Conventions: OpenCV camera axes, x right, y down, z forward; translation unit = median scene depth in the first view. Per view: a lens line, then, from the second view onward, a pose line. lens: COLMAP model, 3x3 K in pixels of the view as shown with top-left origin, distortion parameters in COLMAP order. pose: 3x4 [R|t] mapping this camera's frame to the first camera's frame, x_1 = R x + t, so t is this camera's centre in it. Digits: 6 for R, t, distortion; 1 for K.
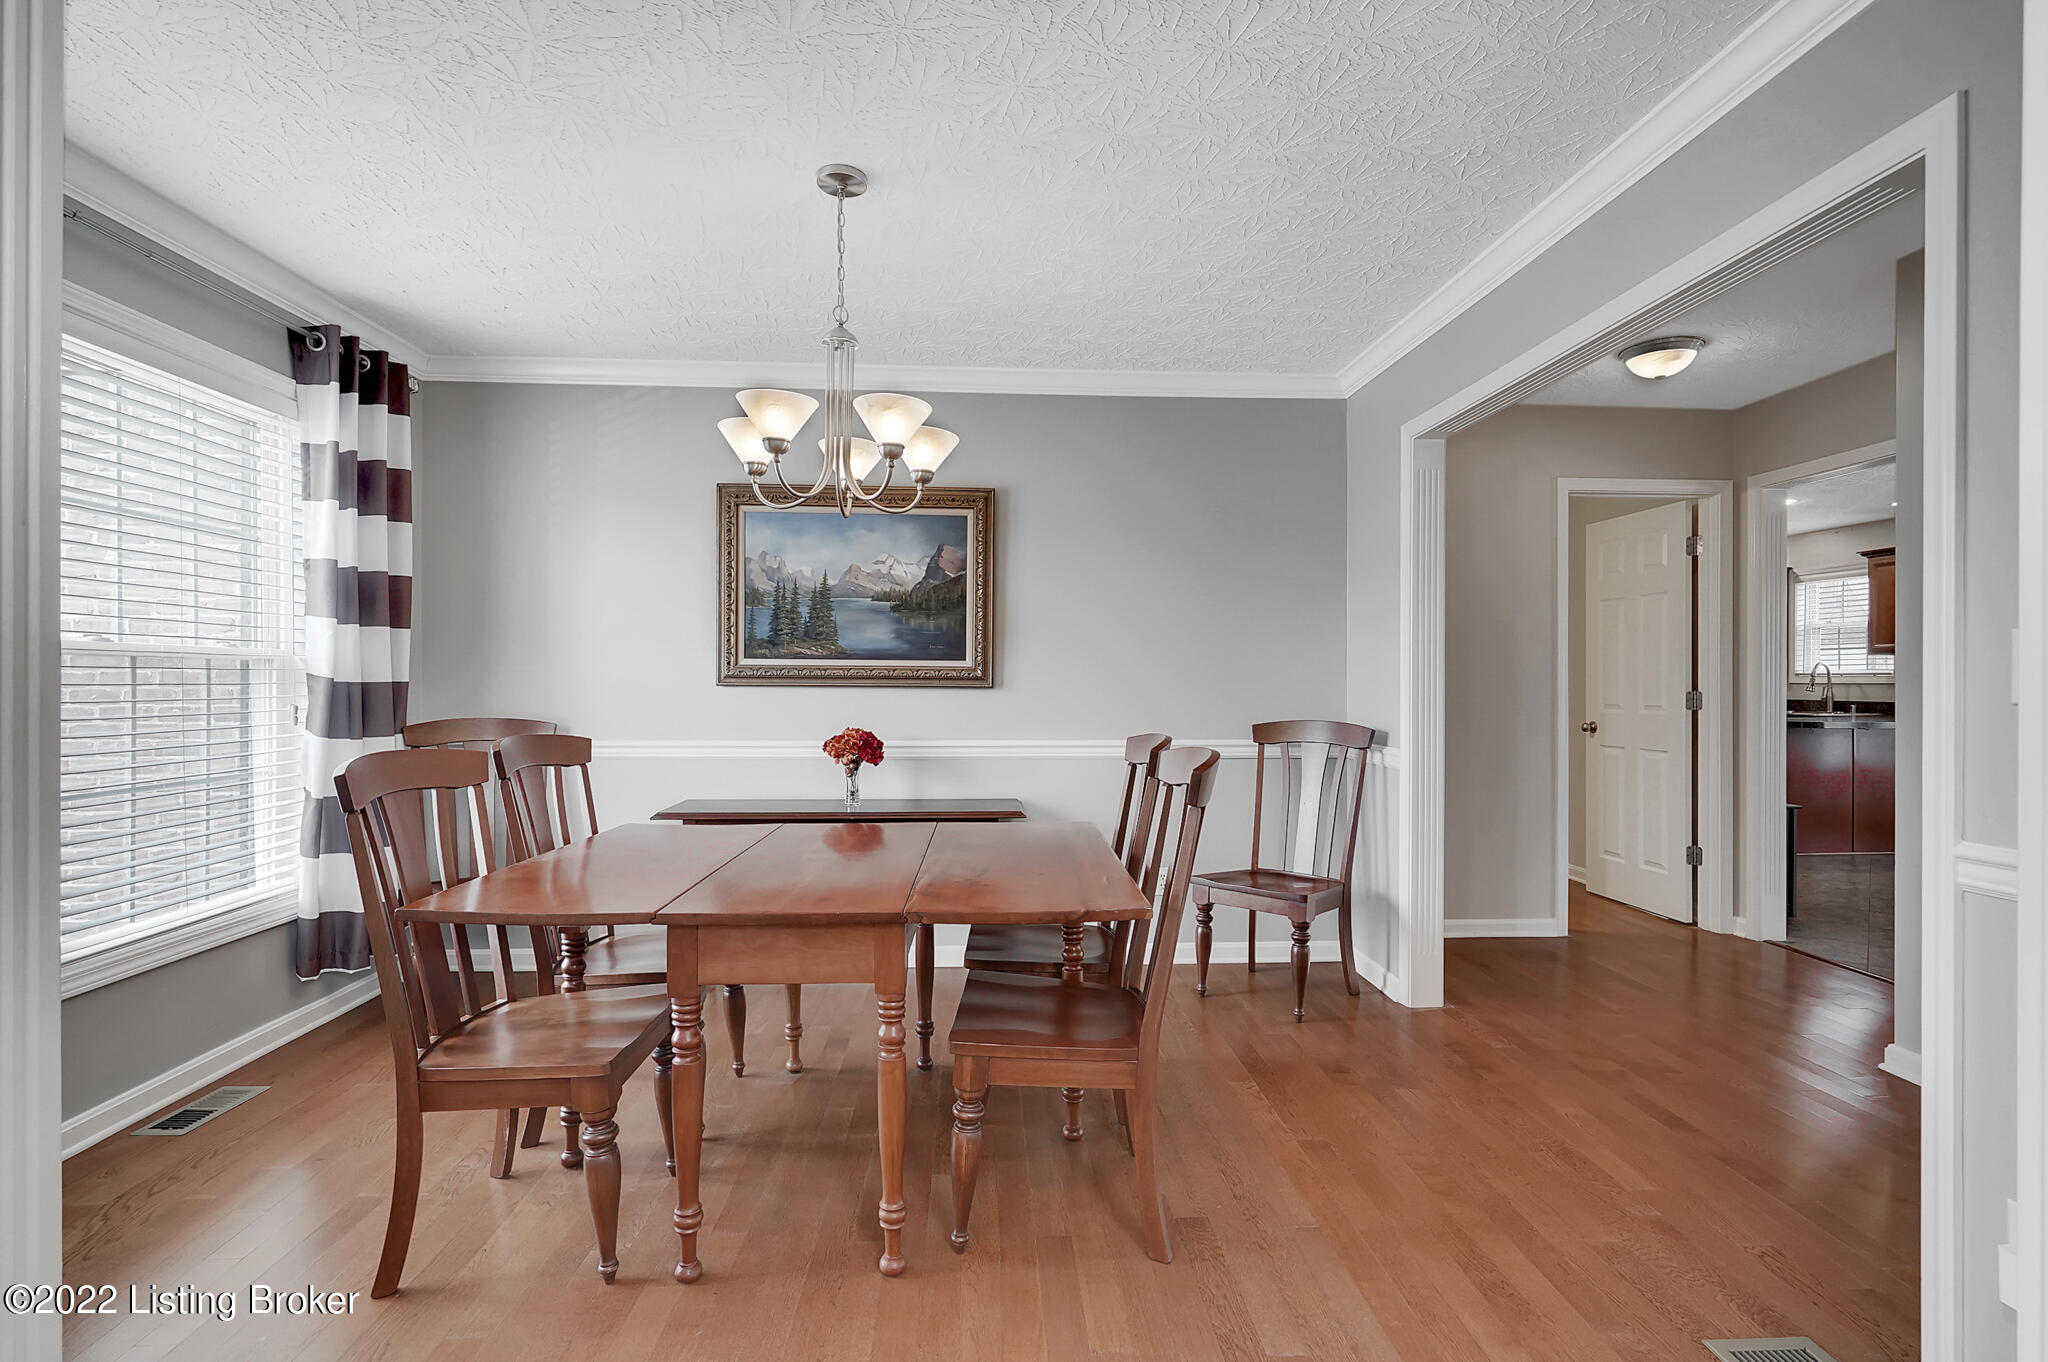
lens RADIAL K [[940.1, 0, 1028.2], [0, 940.1, 683.0], [0, 0, 1]] dist [-0.001086, 0.000928]
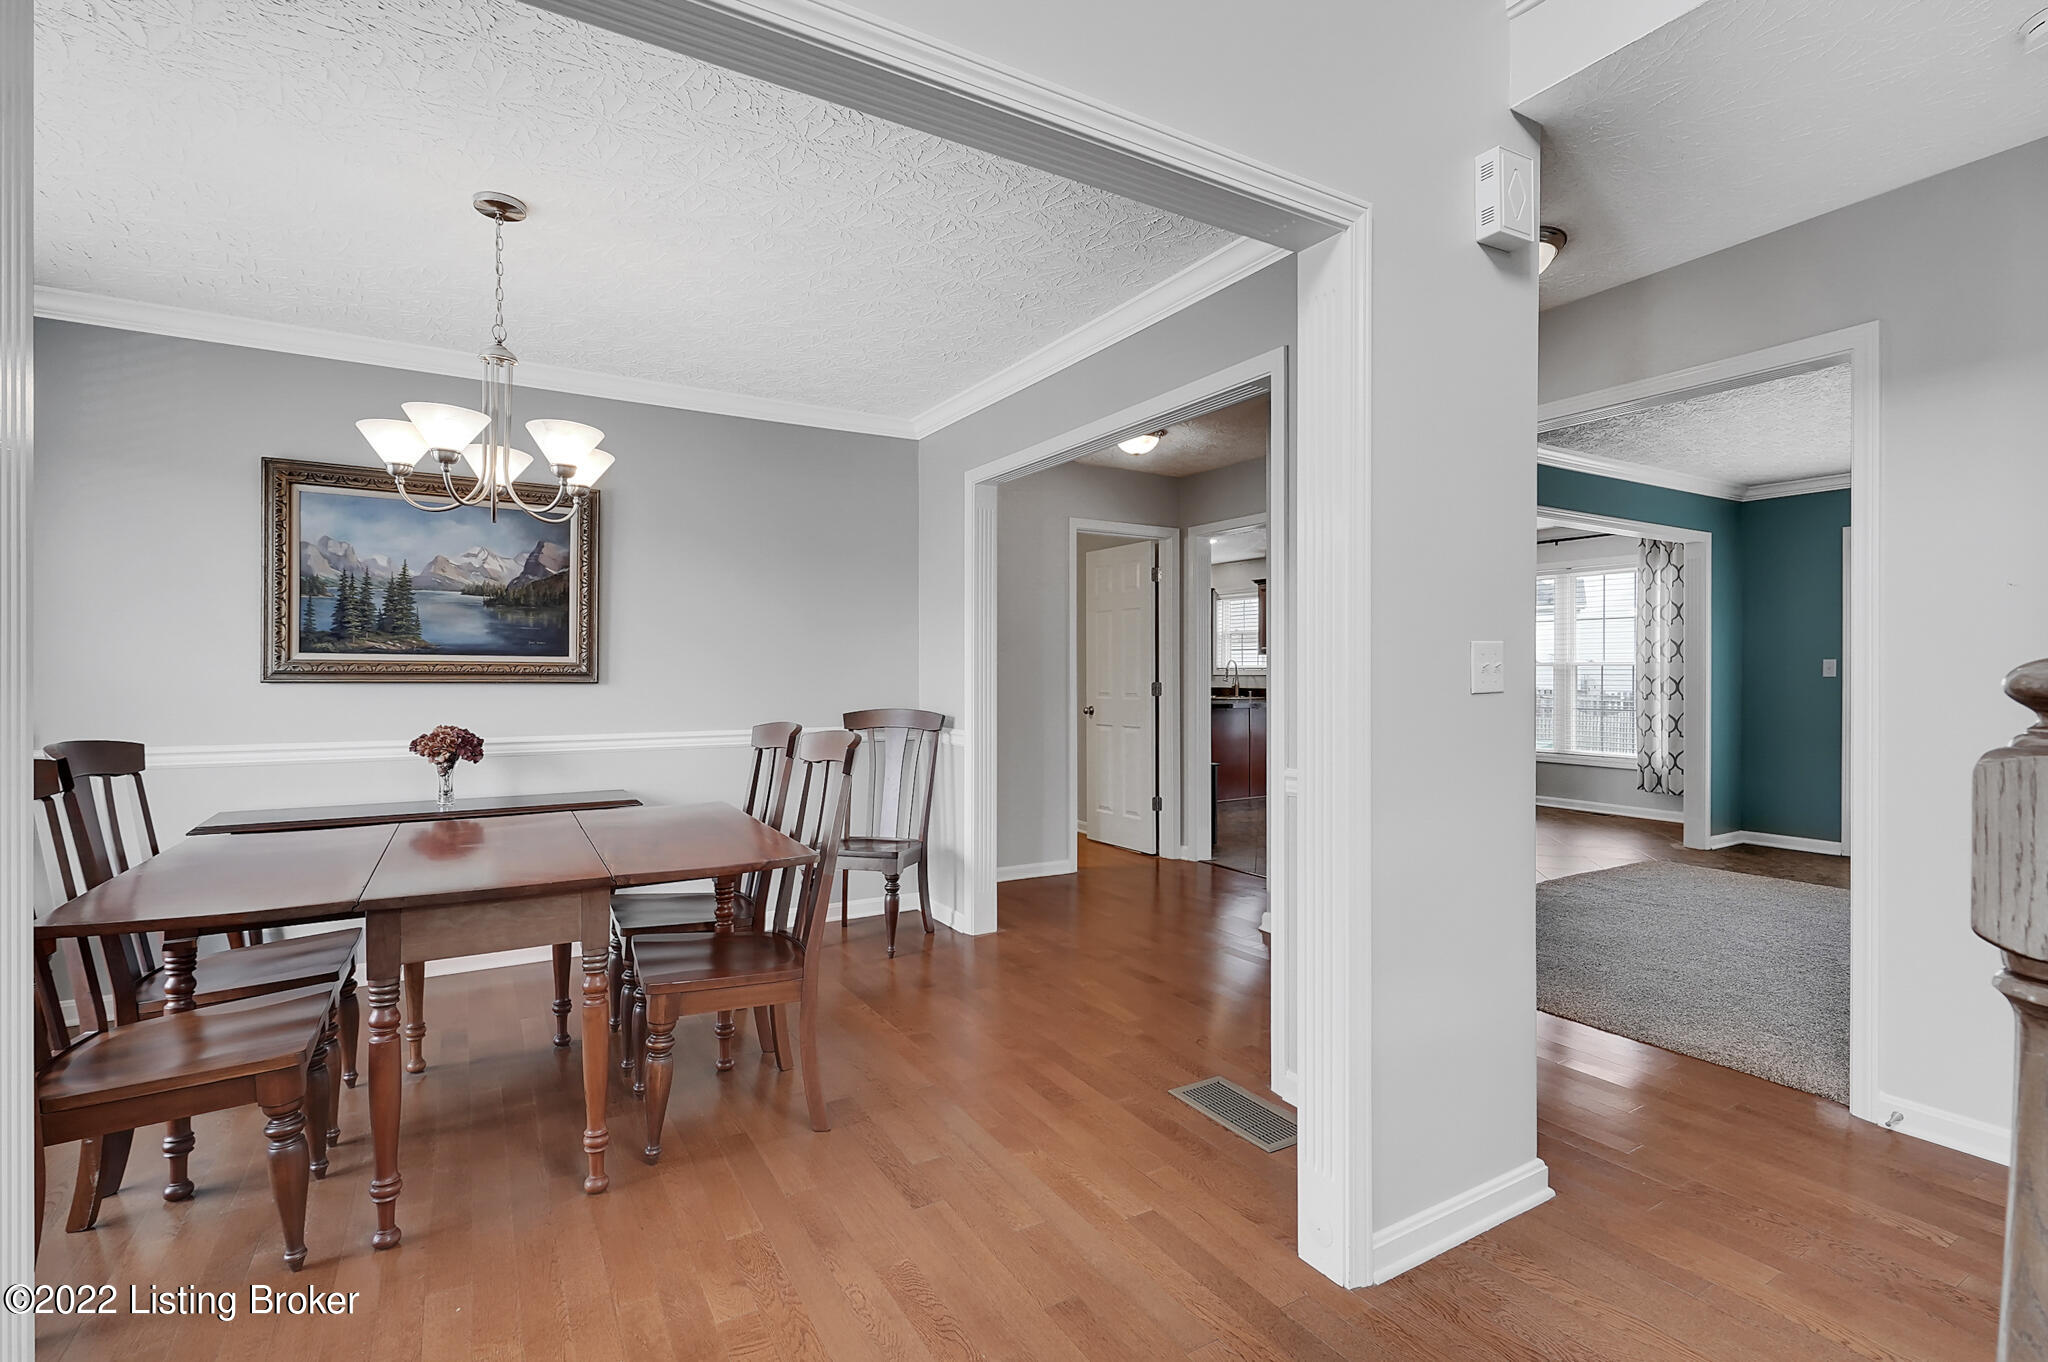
lens RADIAL K [[945.7, 0, 1027.0], [0, 945.7, 676.5], [0, 0, 1]] dist [-0.002356, 0.000272]
pose [[0.884600, -0.003464, 0.466337, -0.106239], [0.002673, 0.999994, 0.002358, -0.003452], [-0.466343, -0.000839, 0.884604, -0.136104]]
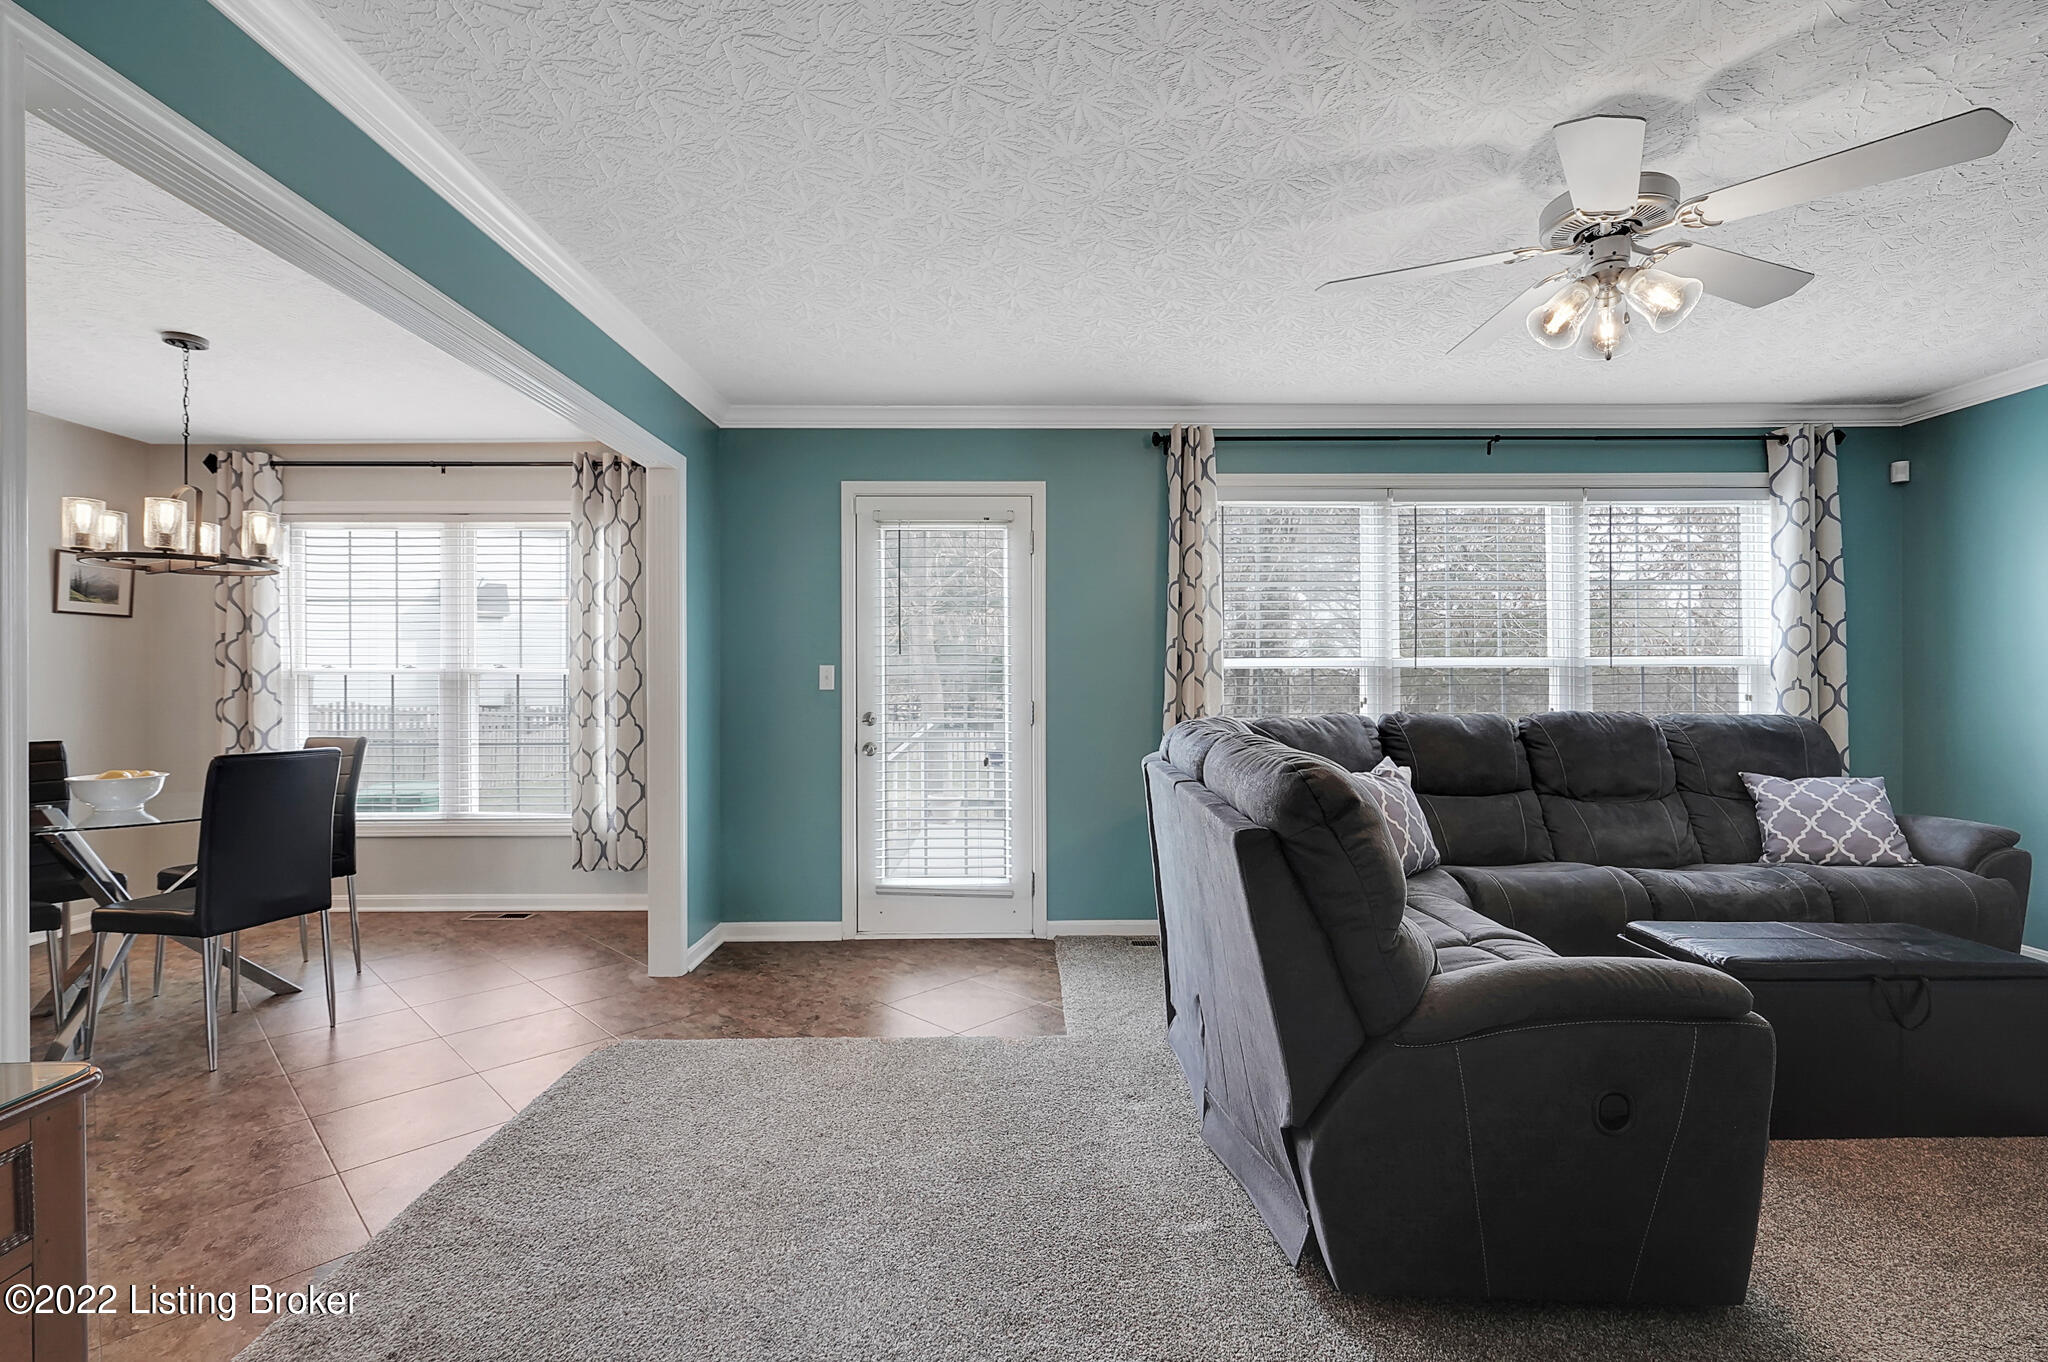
lens RADIAL K [[940.1, 0, 1028.2], [0, 940.1, 683.0], [0, 0, 1]] dist [-0.001086, 0.000928]
pose [[0.050417, -0.000284, 0.998728, 0.744585], [0.006359, 0.999980, -0.000036, -0.002217], [-0.998708, 0.006353, 0.050418, 0.356949]]
